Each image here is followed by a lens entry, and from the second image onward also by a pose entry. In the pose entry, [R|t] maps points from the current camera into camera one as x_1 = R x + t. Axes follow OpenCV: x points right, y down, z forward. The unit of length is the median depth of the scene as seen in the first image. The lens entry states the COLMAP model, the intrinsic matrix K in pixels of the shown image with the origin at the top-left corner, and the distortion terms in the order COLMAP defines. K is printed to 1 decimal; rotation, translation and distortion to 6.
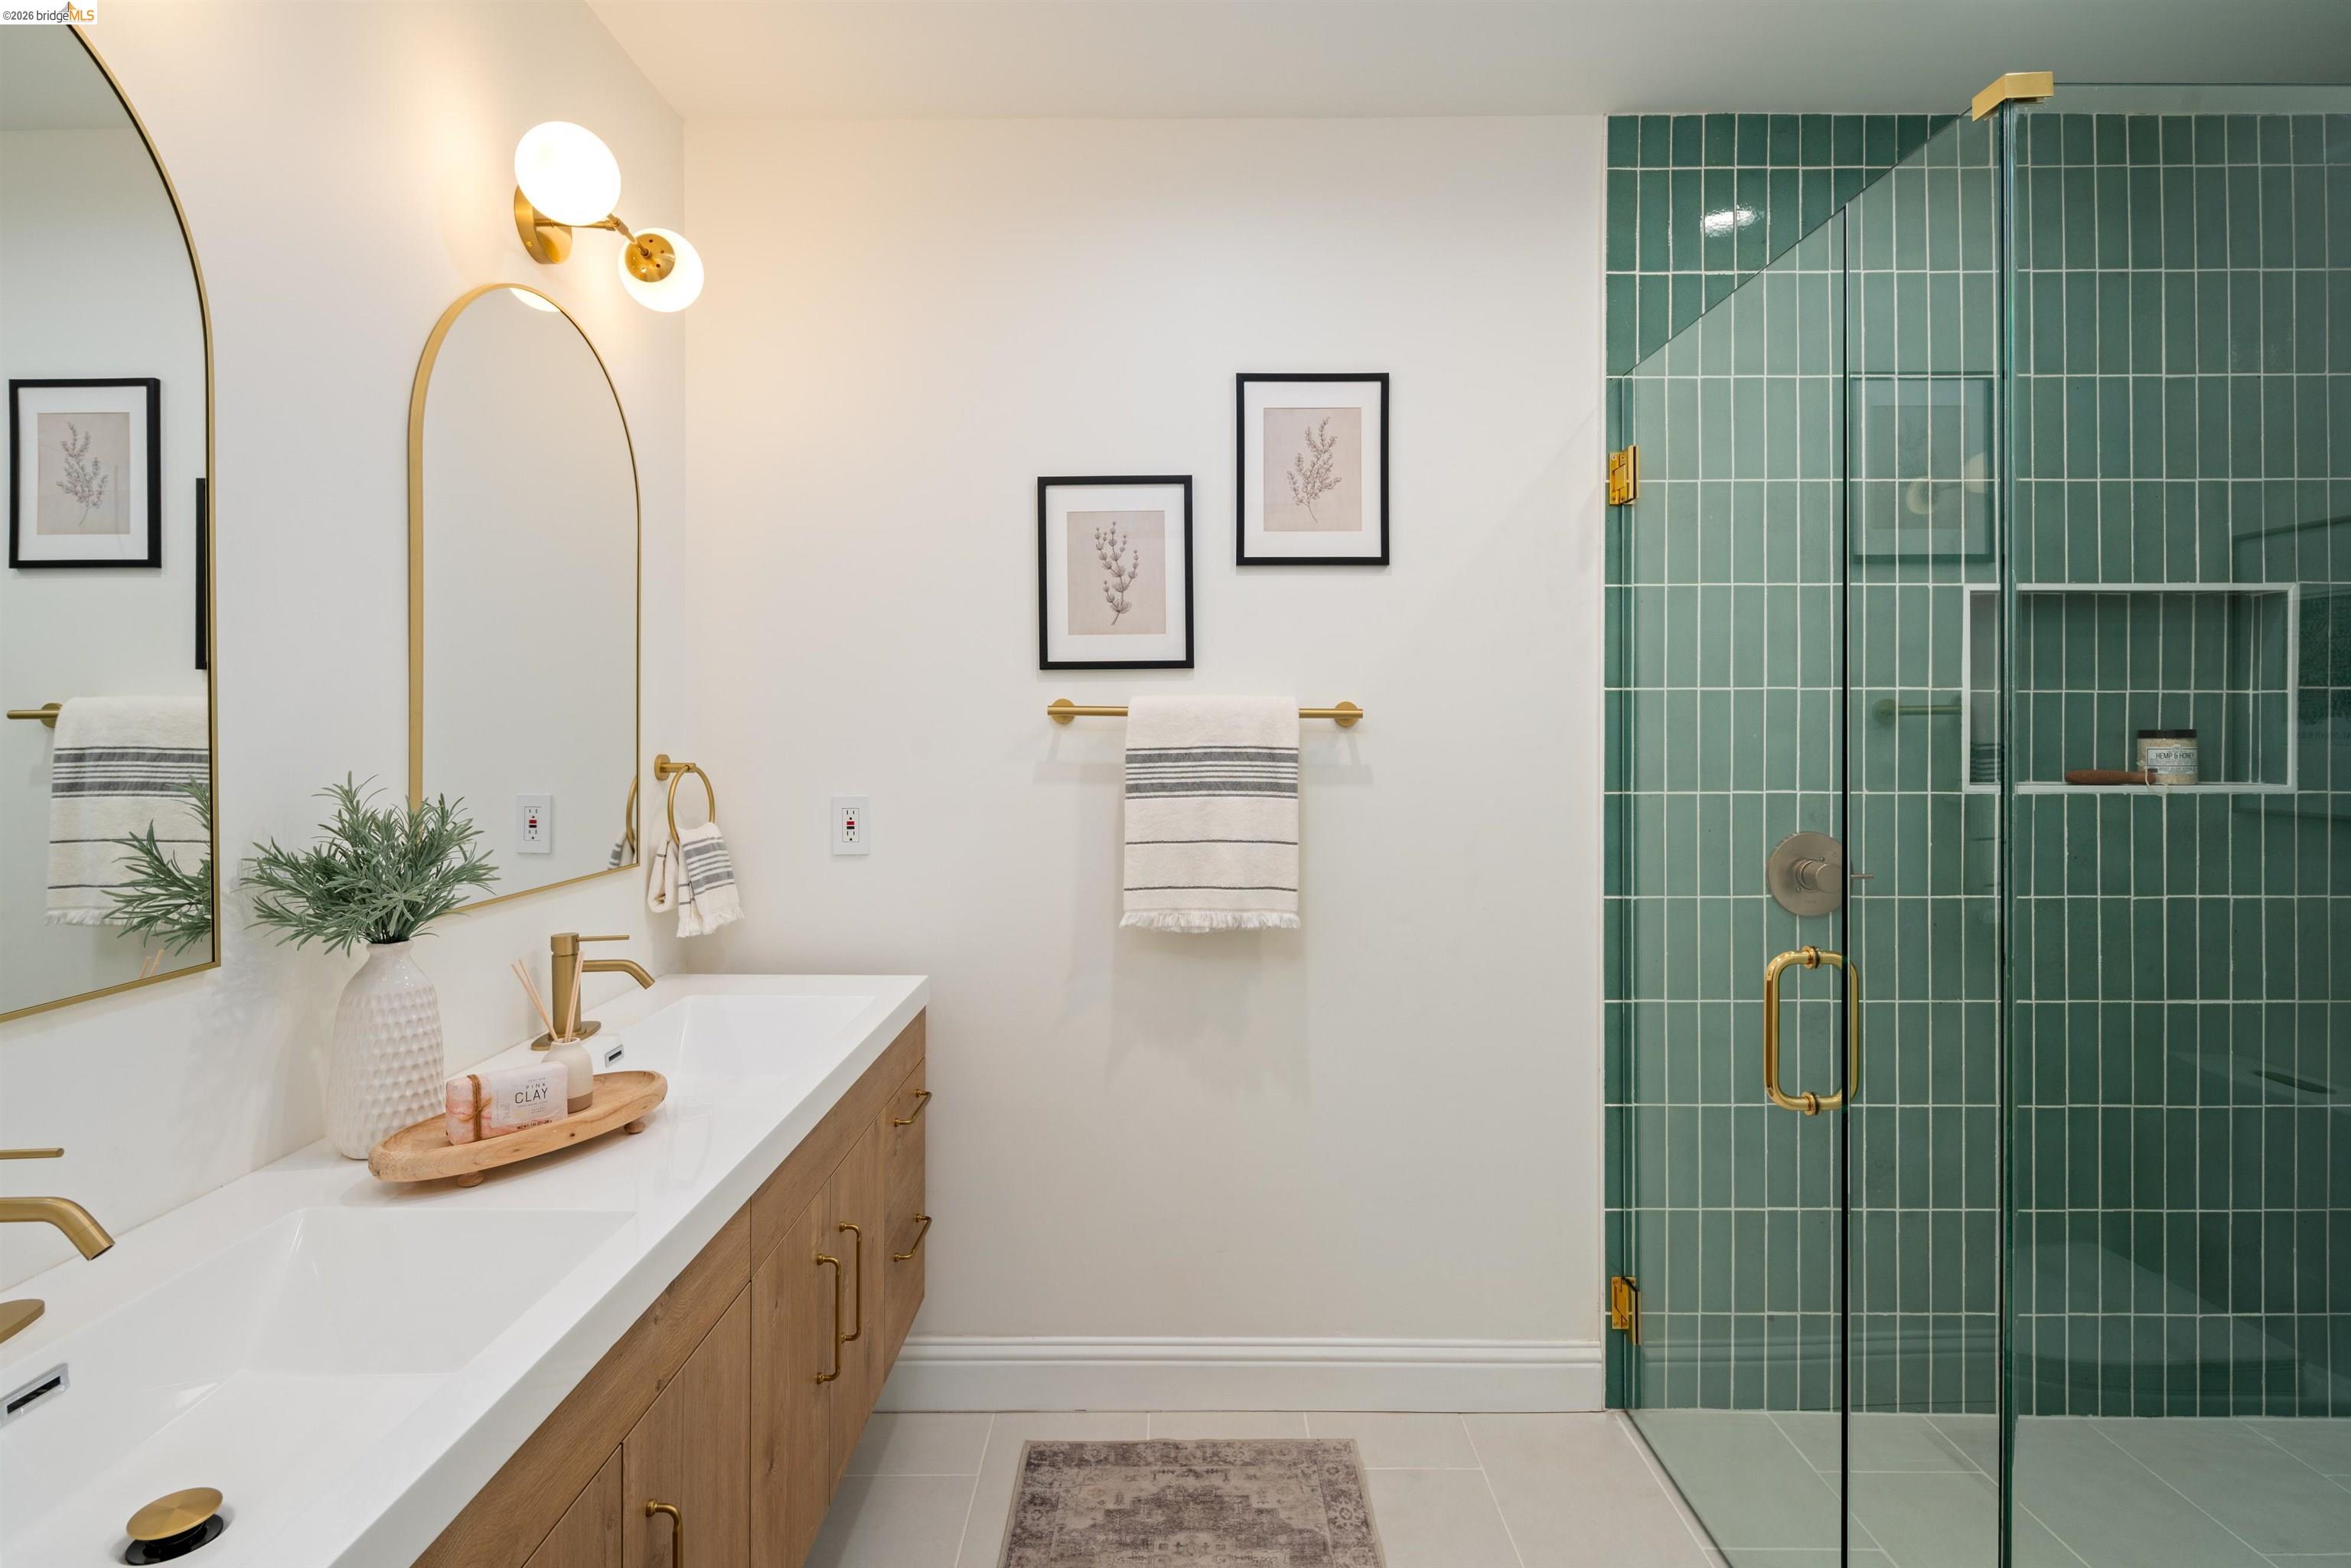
lens RADIAL K [[1163.9, 0, 1171.7], [0, 1163.9, 724.6], [0, 0, 1]] dist [-0.001738, -0.001736]
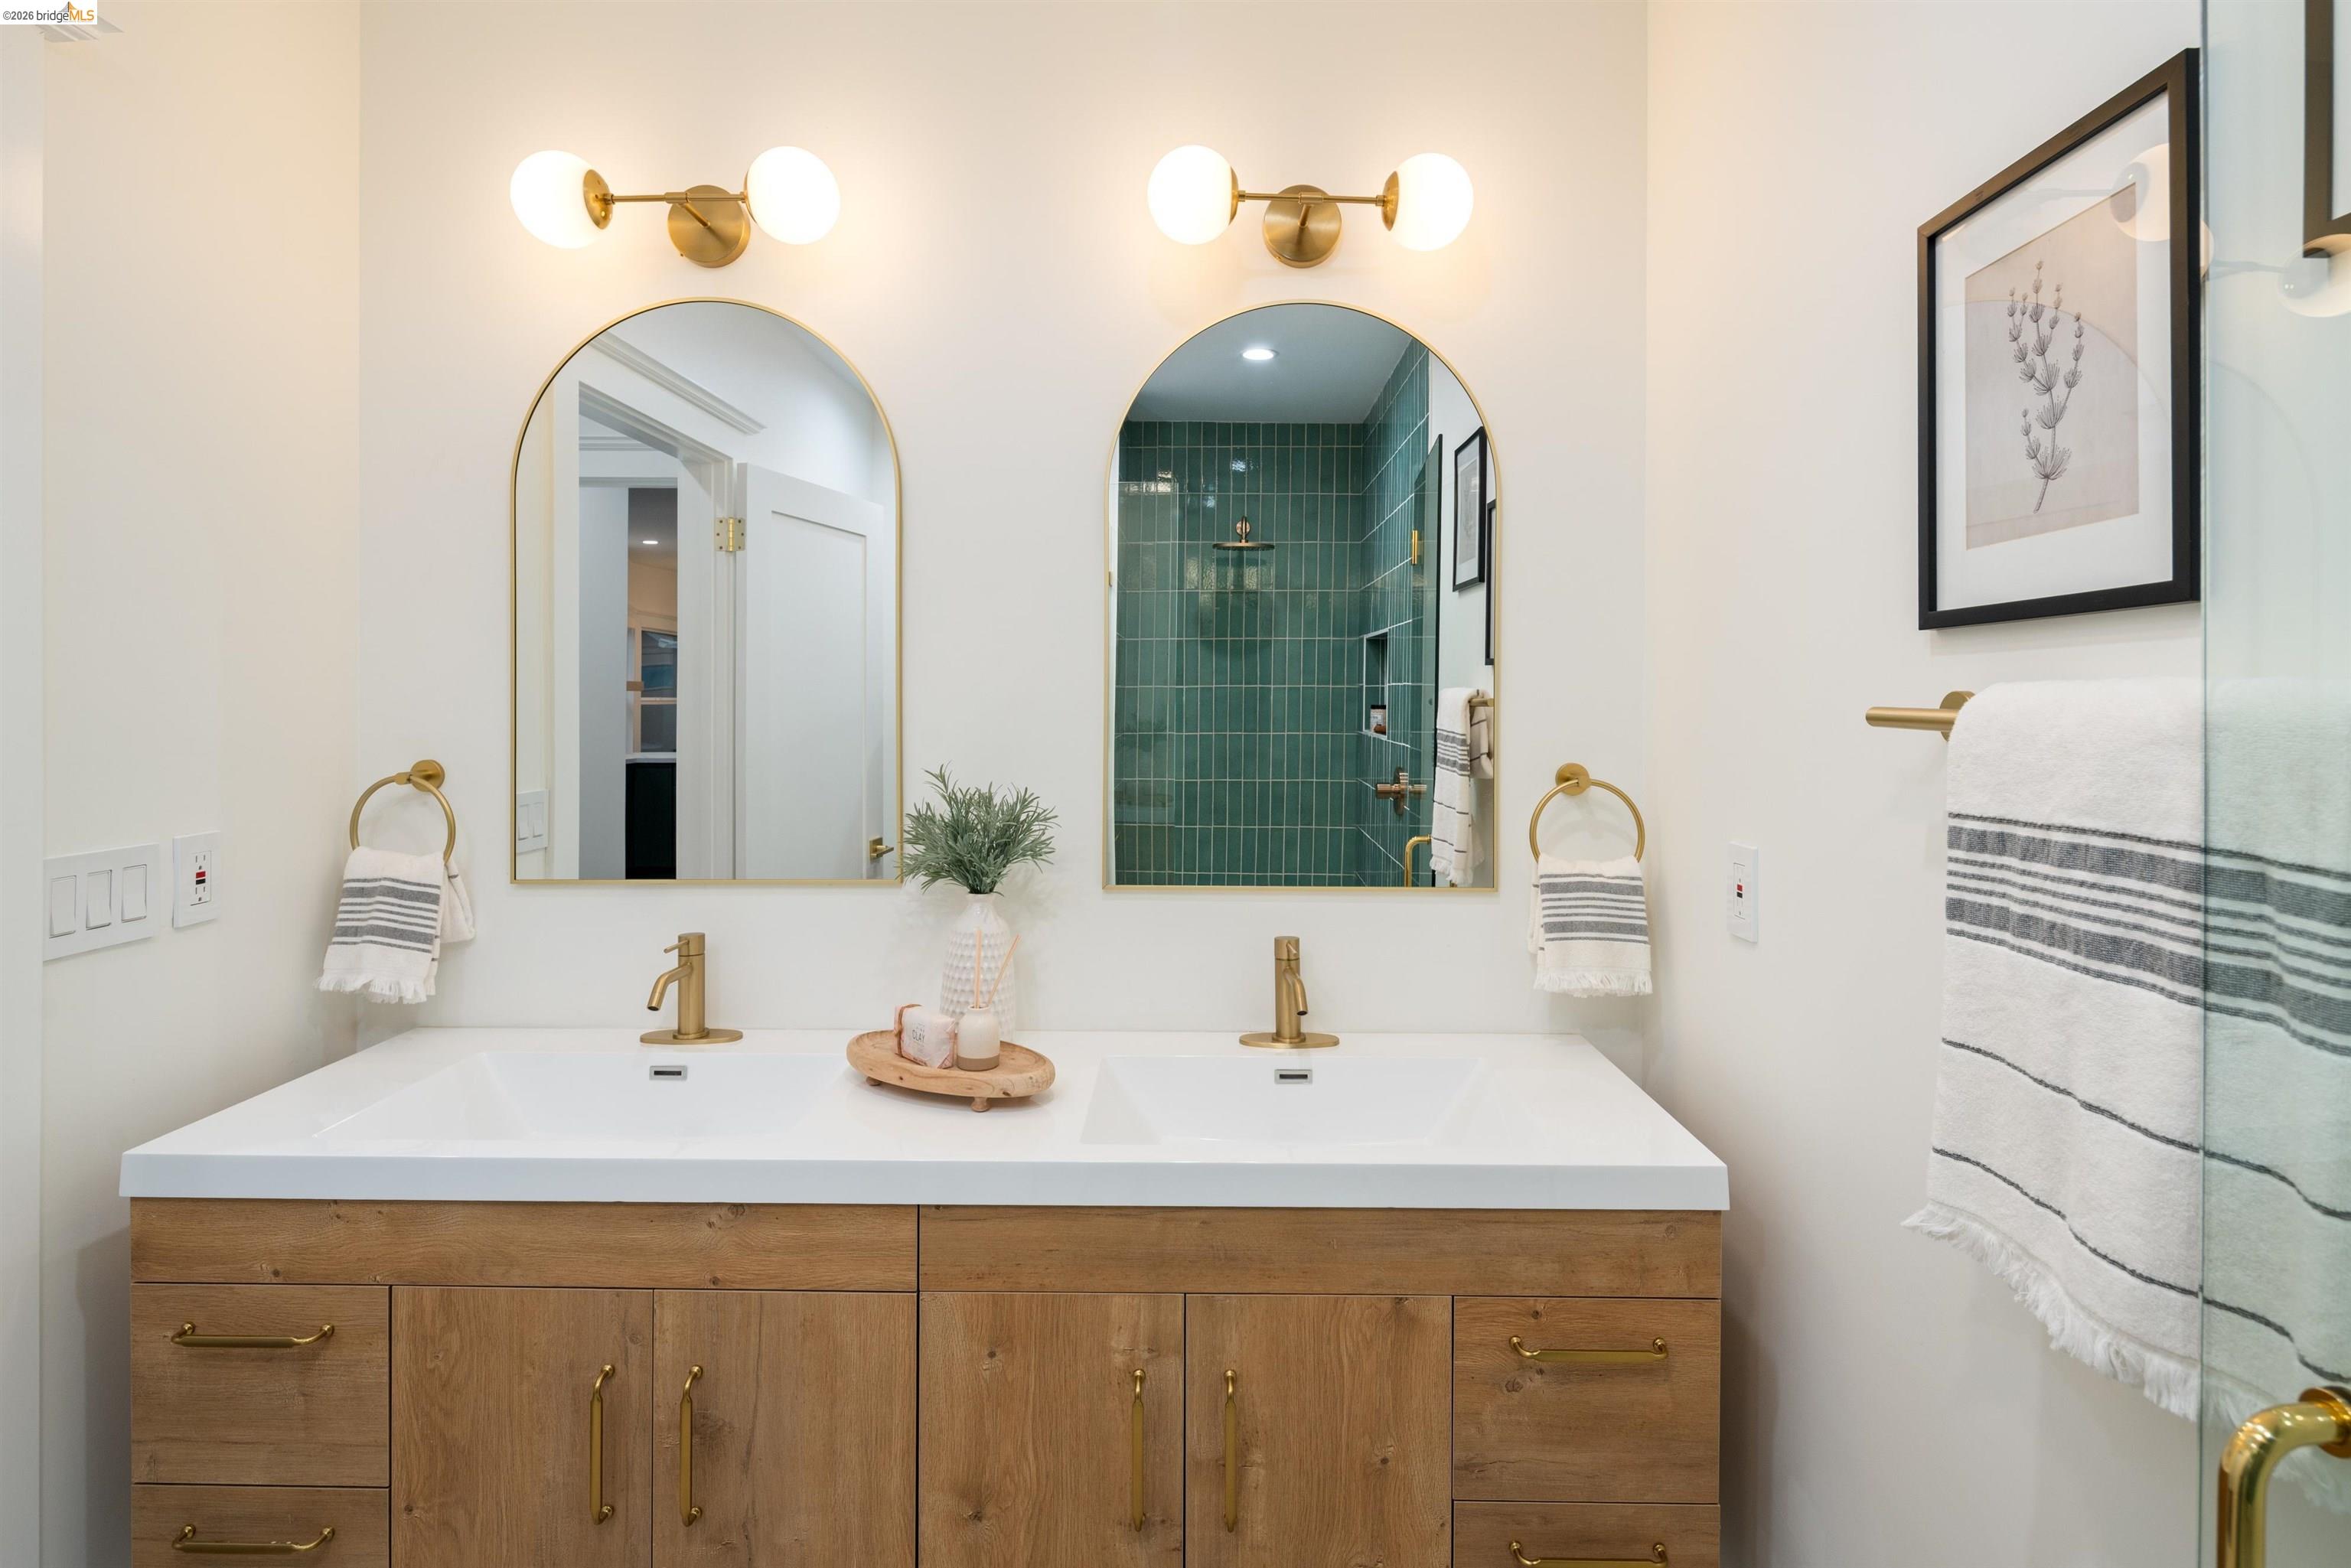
lens RADIAL K [[1211.6, 0, 1185.7], [0, 1211.6, 686.4], [0, 0, 1]] dist [0.002082, 0.000027]
pose [[-0.005268, -0.001414, -0.999985, 0.412889], [0.001044, 0.999998, -0.001419, -0.024834], [0.999986, -0.001052, -0.005266, 0.753302]]
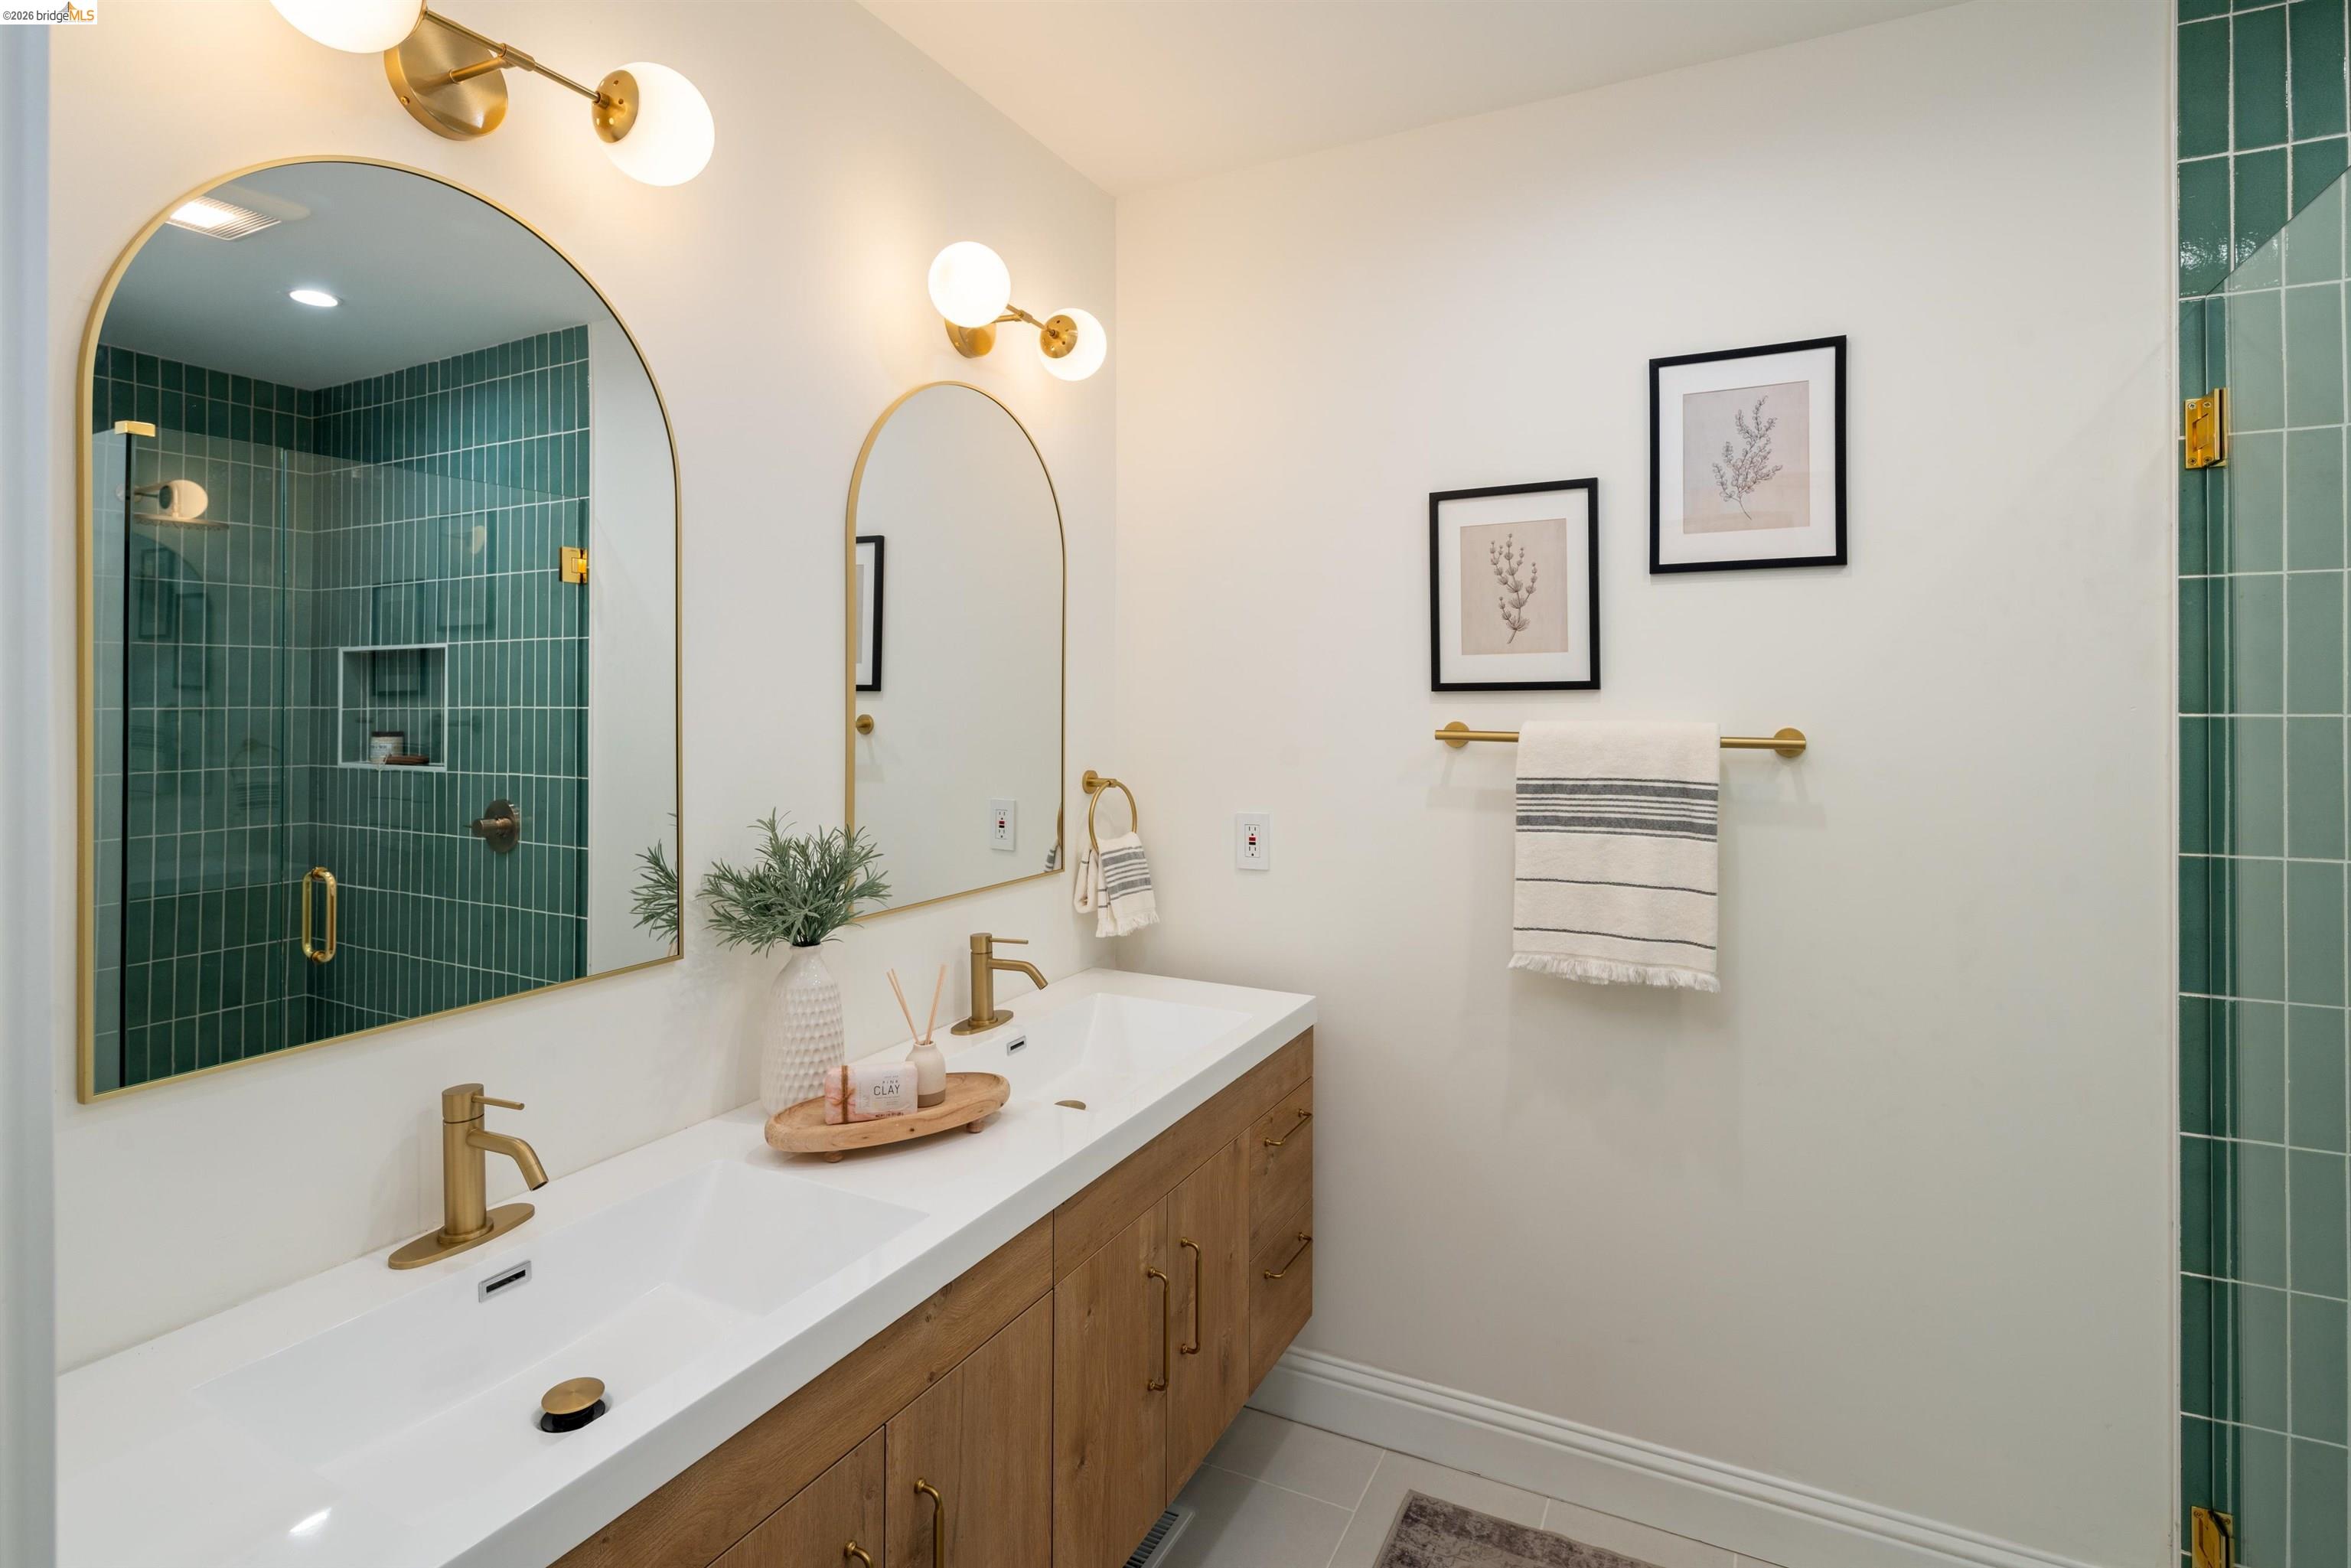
lens RADIAL K [[1148.9, 0, 1182.5], [0, 1148.9, 685.6], [0, 0, 1]] dist [0.002210, -0.003873]
pose [[0.893467, -0.004792, -0.449103, 0.140994], [0.000504, 0.999953, -0.009667, -0.046007], [0.449129, 0.008411, 0.893428, 0.054191]]
